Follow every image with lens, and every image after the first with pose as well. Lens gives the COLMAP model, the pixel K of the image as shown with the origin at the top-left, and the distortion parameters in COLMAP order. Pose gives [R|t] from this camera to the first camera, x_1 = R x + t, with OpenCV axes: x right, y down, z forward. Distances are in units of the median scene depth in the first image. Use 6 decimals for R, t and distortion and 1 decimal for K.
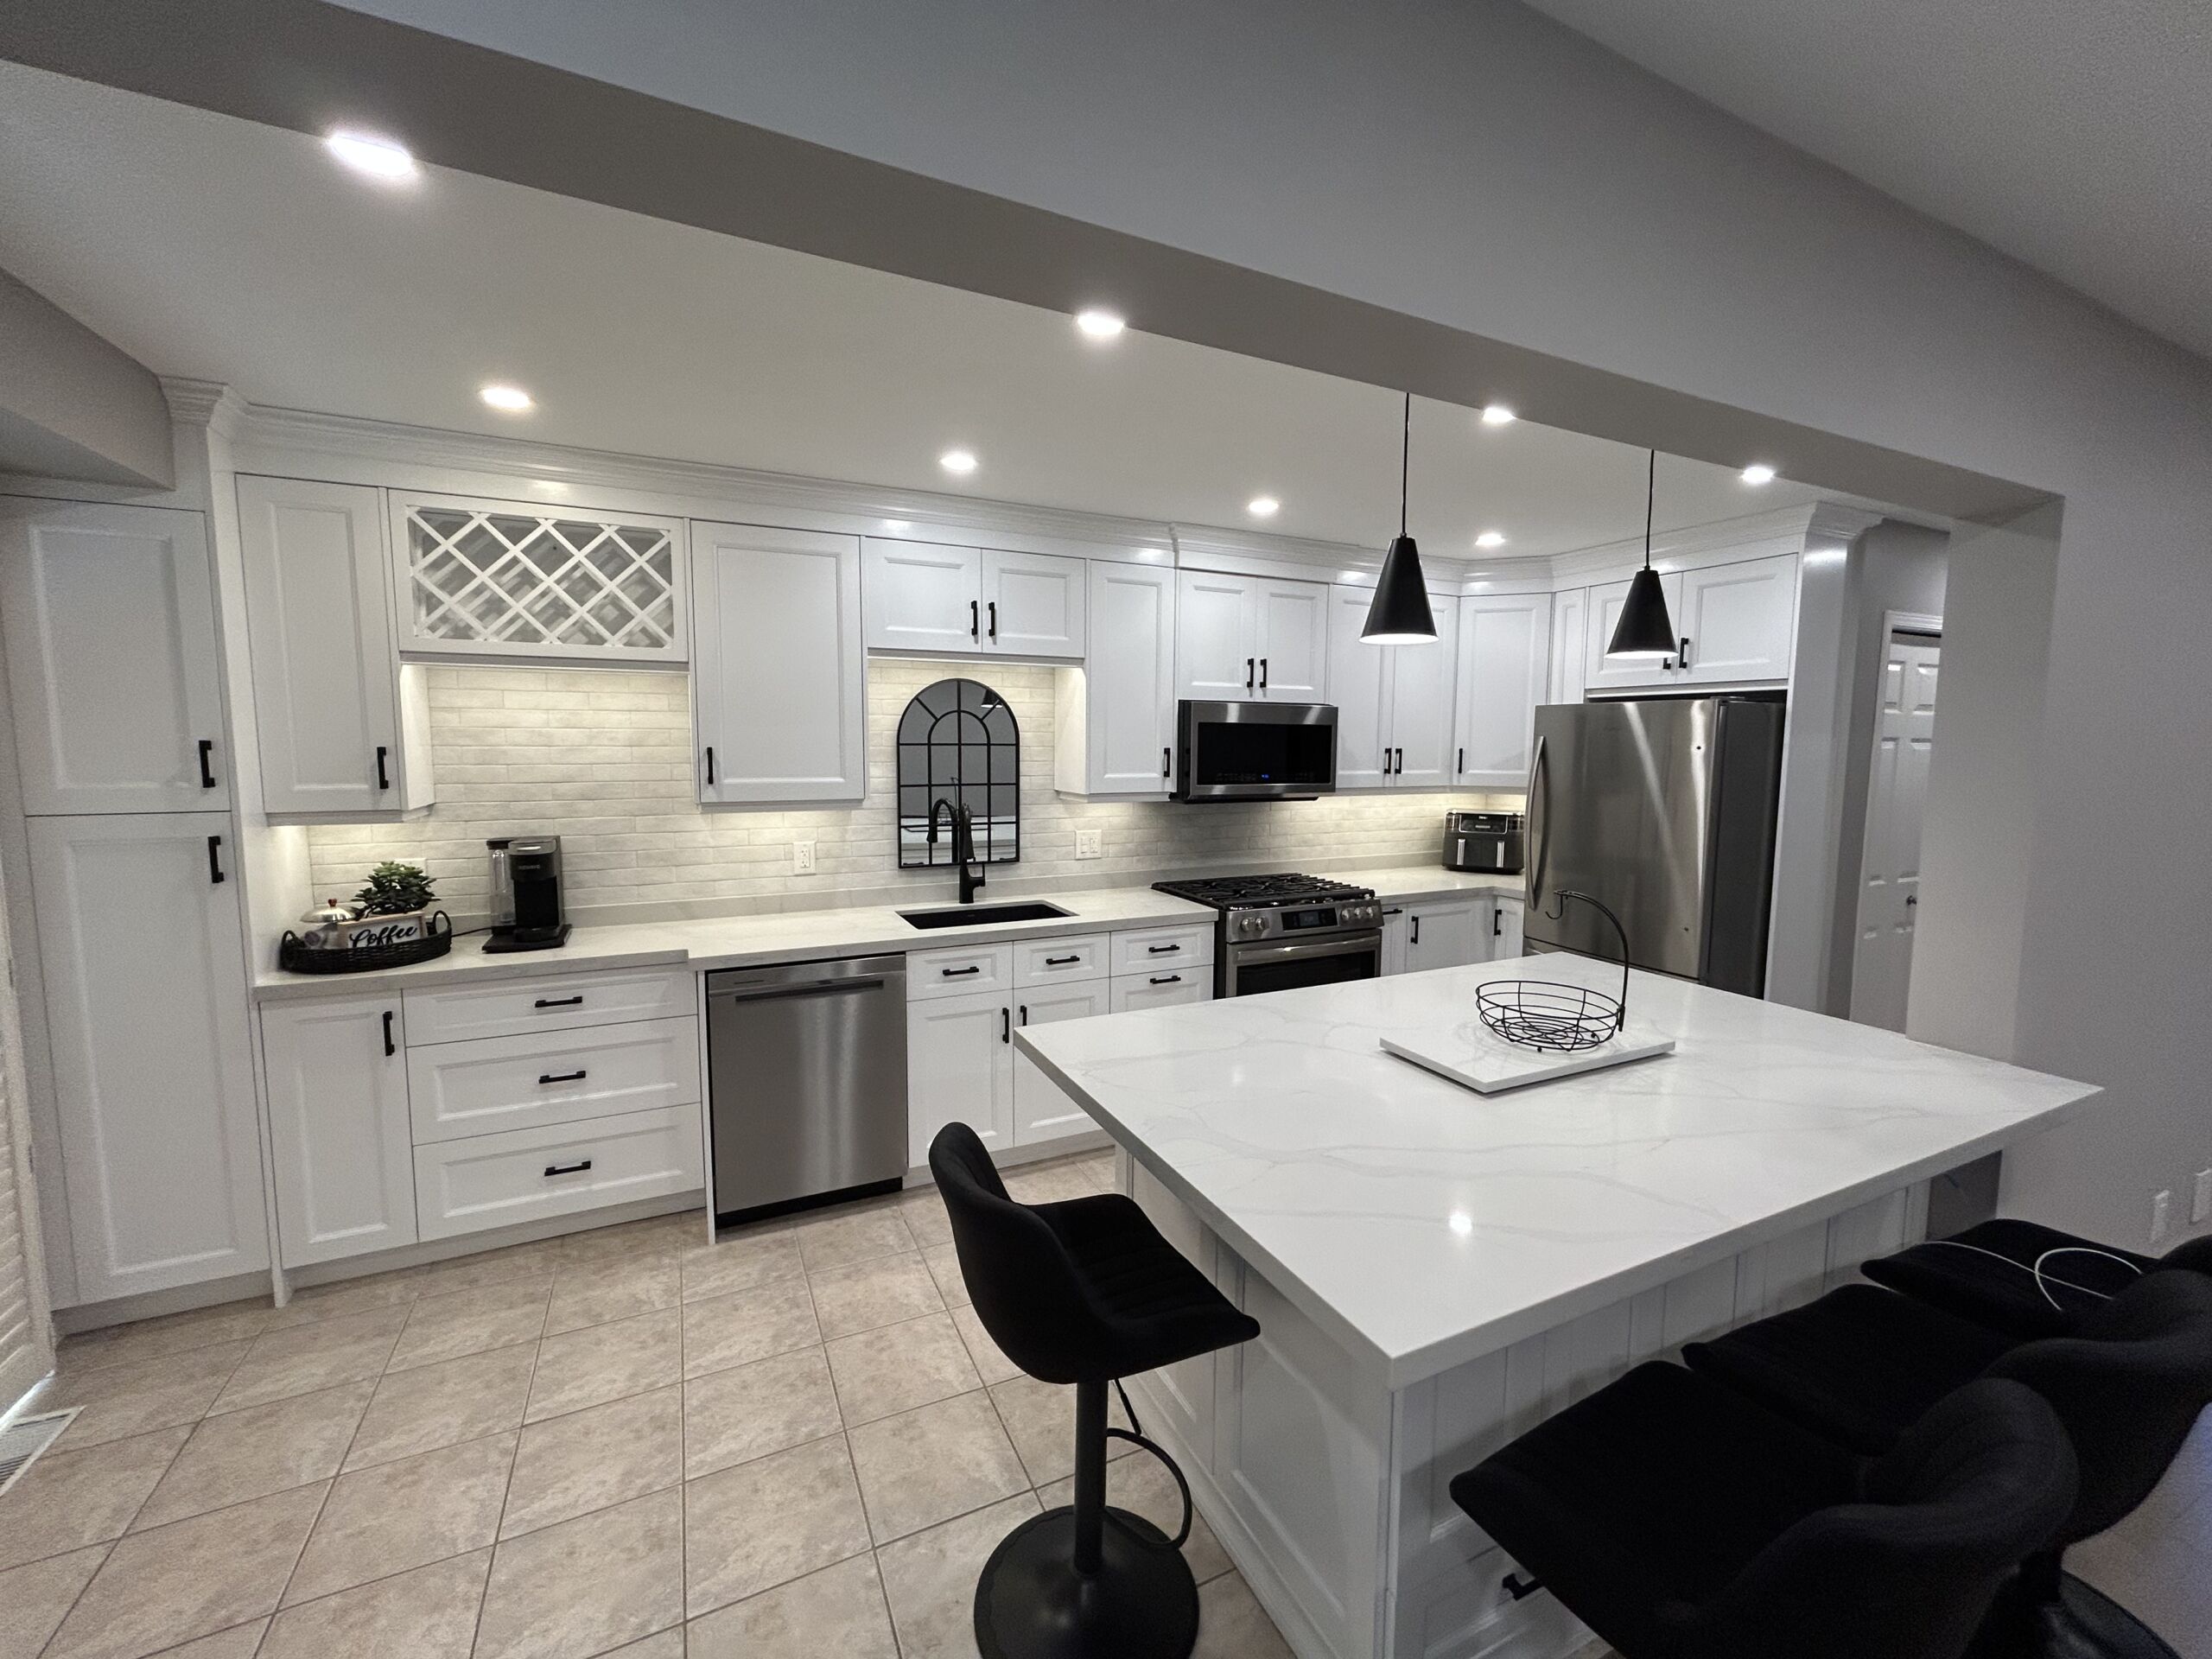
lens RADIAL K [[895.6, 0, 1108.4], [0, 895.6, 820.0], [0, 0, 1]] dist [-0.003495, 0.001702]
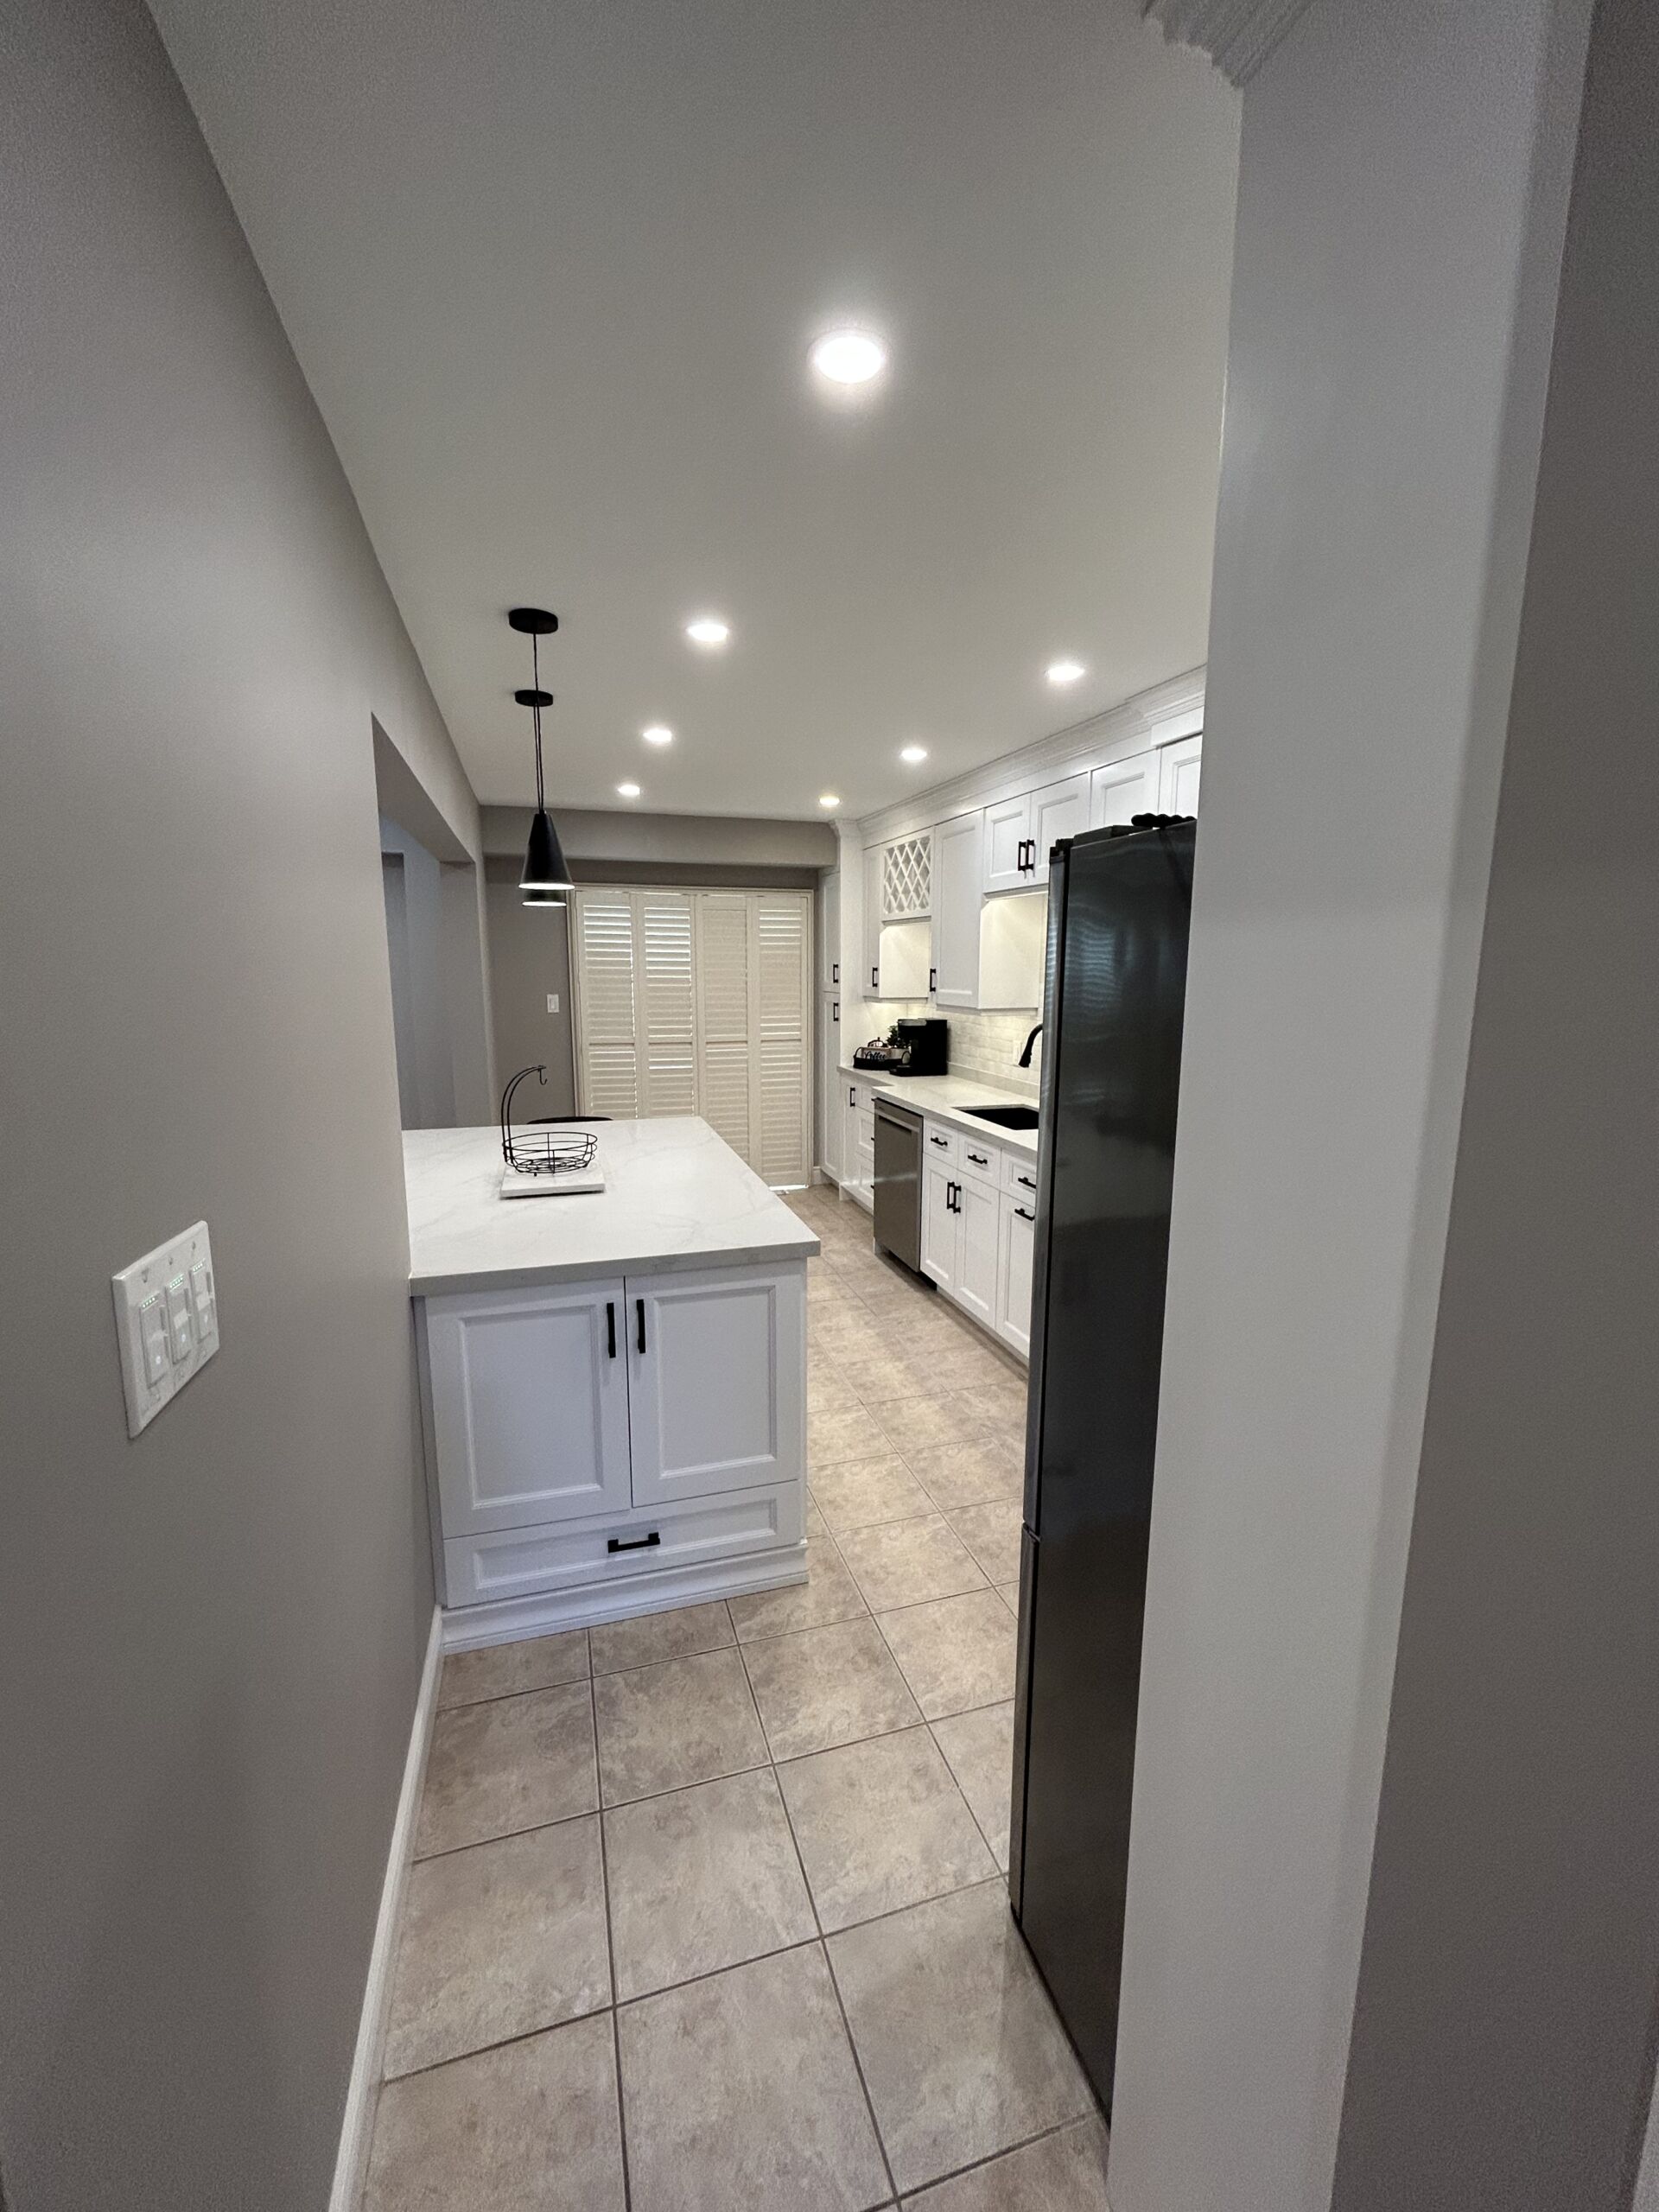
lens RADIAL K [[895.6, 0, 837.5], [0, 895.6, 1109.9], [0, 0, 1]] dist [-0.003495, 0.001702]
pose [[-0.136256, 0.154622, -0.978533, 1.010705], [-0.093888, 0.981284, 0.168130, -0.073424], [0.986215, 0.114781, -0.119189, 0.899514]]
